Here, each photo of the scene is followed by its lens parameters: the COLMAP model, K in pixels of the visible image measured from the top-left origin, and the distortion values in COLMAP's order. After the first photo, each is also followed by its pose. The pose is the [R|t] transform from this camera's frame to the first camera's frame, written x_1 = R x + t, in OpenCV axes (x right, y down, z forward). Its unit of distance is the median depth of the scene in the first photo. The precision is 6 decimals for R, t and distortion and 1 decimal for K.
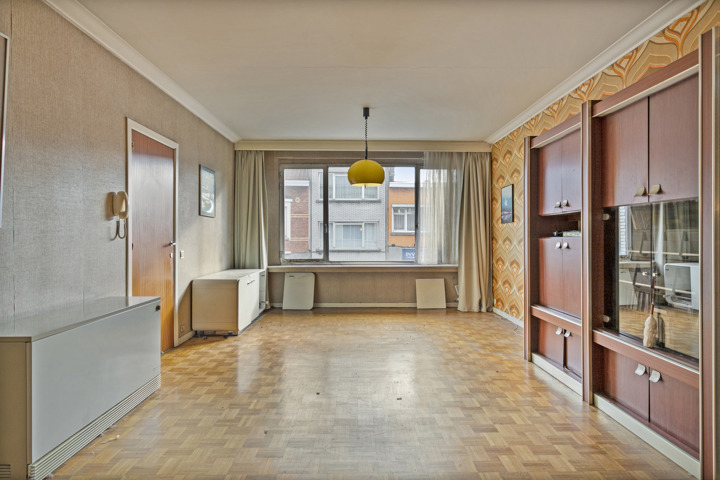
lens RADIAL K [[401.1, 0, 360.0], [0, 401.1, 240.0], [0, 0, 1]] dist [0.002132, -0.000593]
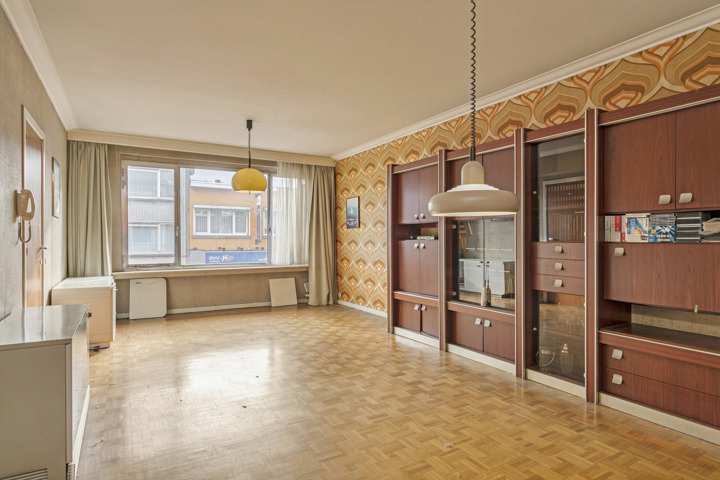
lens RADIAL K [[417.6, 0, 360.0], [0, 417.6, 240.0], [0, 0, 1]] dist [-0.006105, -0.000446]
pose [[0.867652, -0.001935, 0.497168, -0.218664], [0.005345, 0.999971, -0.005437, -0.000018], [-0.497143, 0.007374, 0.867637, -0.091031]]
